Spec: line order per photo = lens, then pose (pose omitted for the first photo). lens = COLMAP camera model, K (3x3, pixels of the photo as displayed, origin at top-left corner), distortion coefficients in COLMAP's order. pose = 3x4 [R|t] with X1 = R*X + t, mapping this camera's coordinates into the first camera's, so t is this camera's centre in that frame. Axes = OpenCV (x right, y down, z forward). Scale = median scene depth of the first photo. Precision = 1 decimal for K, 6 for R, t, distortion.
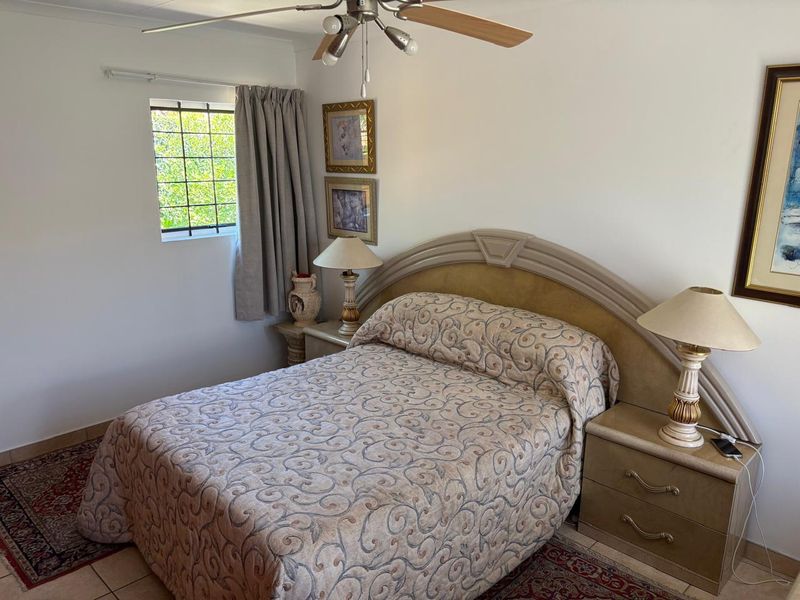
lens RADIAL K [[611.1, 0, 397.8], [0, 611.1, 302.0], [0, 0, 1]] dist [0.043441, -0.038660]
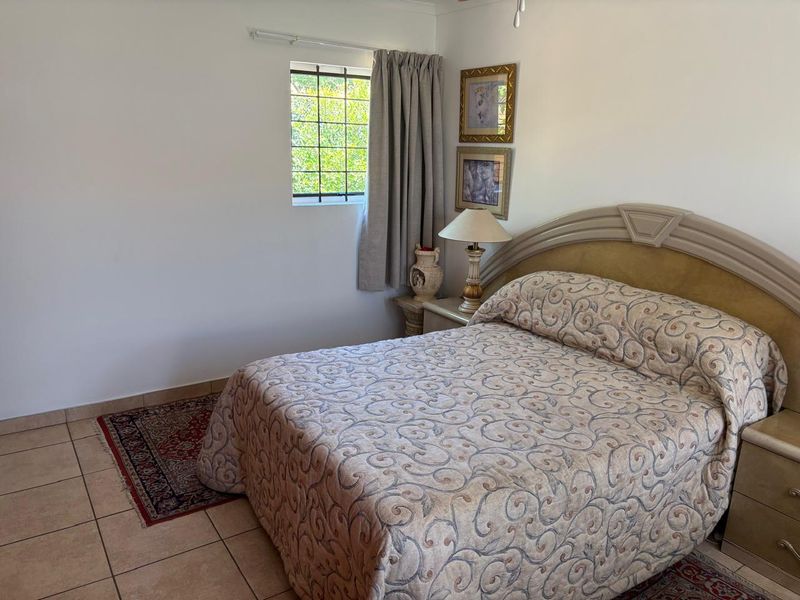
lens RADIAL K [[611.1, 0, 401.0], [0, 611.1, 303.1], [0, 0, 1]] dist [0.043441, -0.038660]
pose [[0.980146, 0.074671, -0.183677, -0.016455], [-0.071518, 0.997157, 0.023739, 0.033587], [0.184928, -0.010132, 0.982700, 0.058320]]
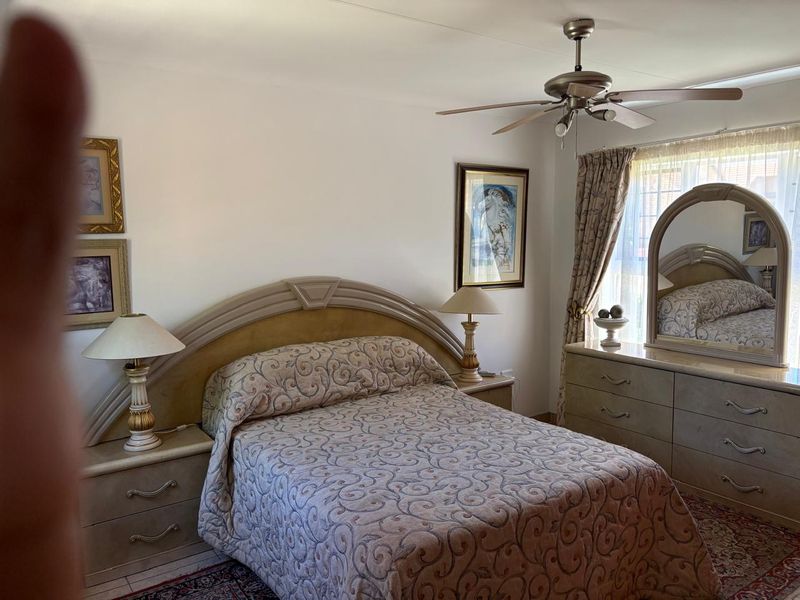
lens RADIAL K [[611.1, 0, 397.0], [0, 611.1, 296.4], [0, 0, 1]] dist [0.043441, -0.038660]
pose [[0.157755, -0.110137, 0.981317, -1.016301], [0.247827, 0.966371, 0.068620, -0.135775], [-0.955874, 0.232371, 0.179745, 0.746672]]
